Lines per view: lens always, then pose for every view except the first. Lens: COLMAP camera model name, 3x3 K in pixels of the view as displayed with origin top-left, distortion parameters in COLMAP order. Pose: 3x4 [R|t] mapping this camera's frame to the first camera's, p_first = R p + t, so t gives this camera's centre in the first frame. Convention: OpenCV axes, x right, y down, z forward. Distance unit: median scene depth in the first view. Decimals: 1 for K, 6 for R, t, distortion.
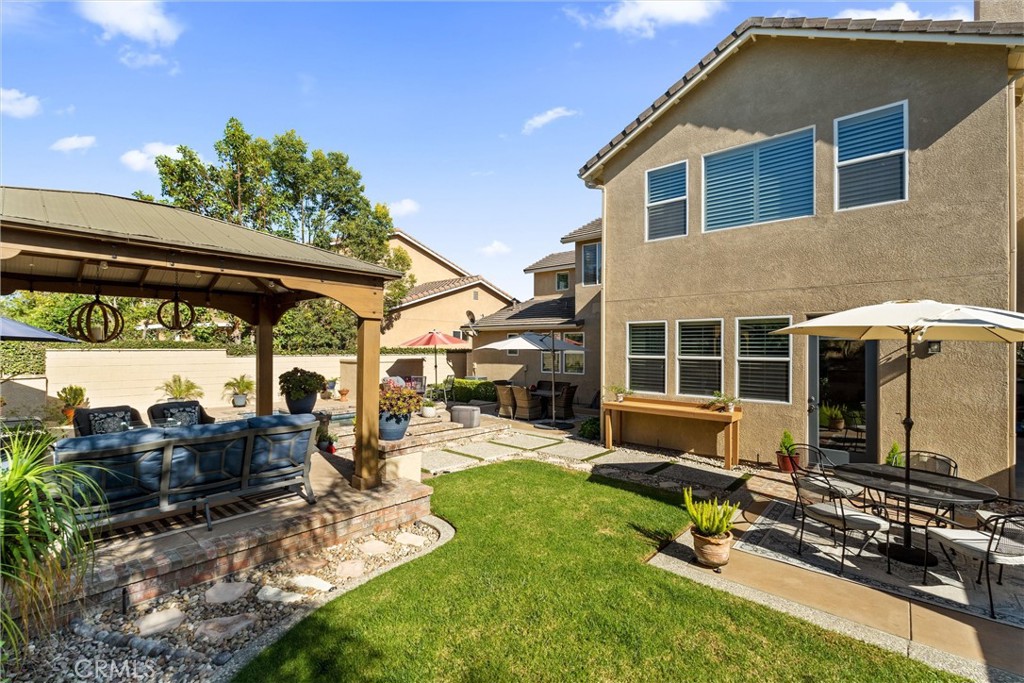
lens RADIAL K [[451.1, 0, 511.4], [0, 451.1, 335.7], [0, 0, 1]] dist [-0.000727, -0.000703]
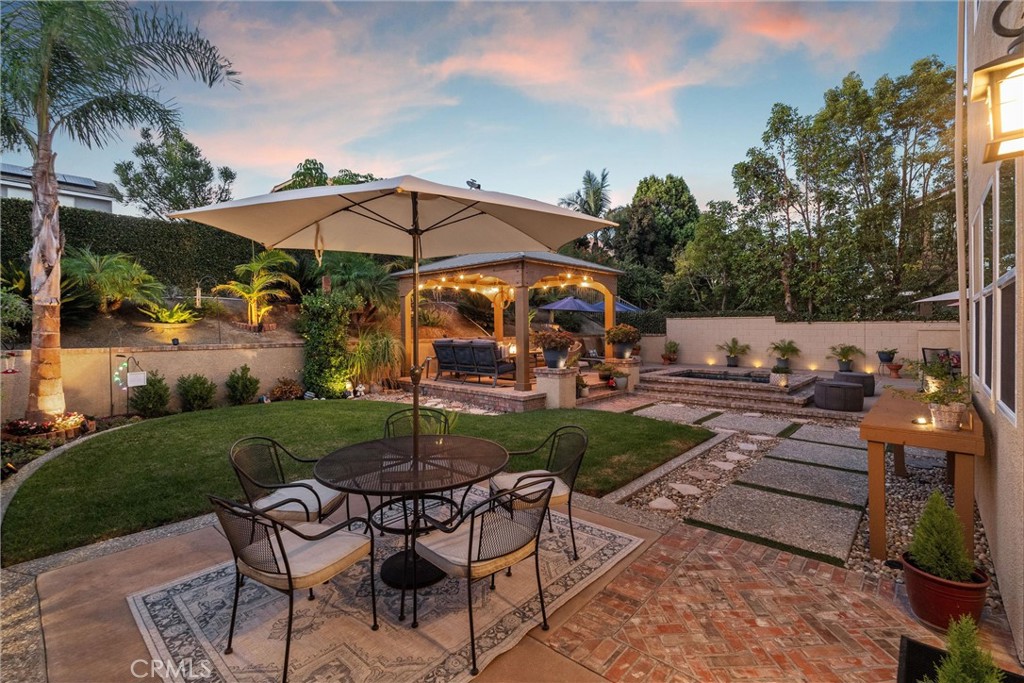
lens RADIAL K [[451.1, 0, 511.4], [0, 451.1, 335.7], [0, 0, 1]] dist [-0.000727, -0.000703]
pose [[-0.002413, 0.013964, -0.999900, 0.628033], [0.027421, 0.999527, 0.013893, 0.058427], [0.999621, -0.027385, -0.002794, 0.479603]]
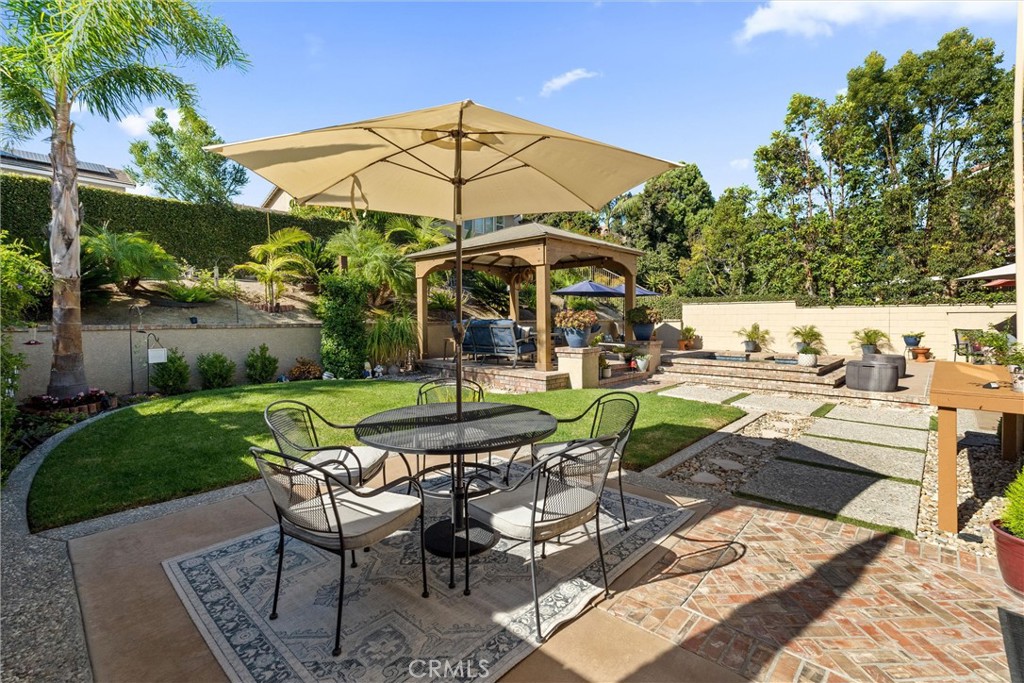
lens RADIAL K [[450.8, 0, 510.8], [0, 450.8, 333.6], [0, 0, 1]] dist [-0.001172, -0.000705]
pose [[-0.018713, 0.029463, -0.999391, 0.612035], [0.027518, 0.999202, 0.028943, 0.078147], [0.999446, -0.026960, -0.019509, 0.454248]]
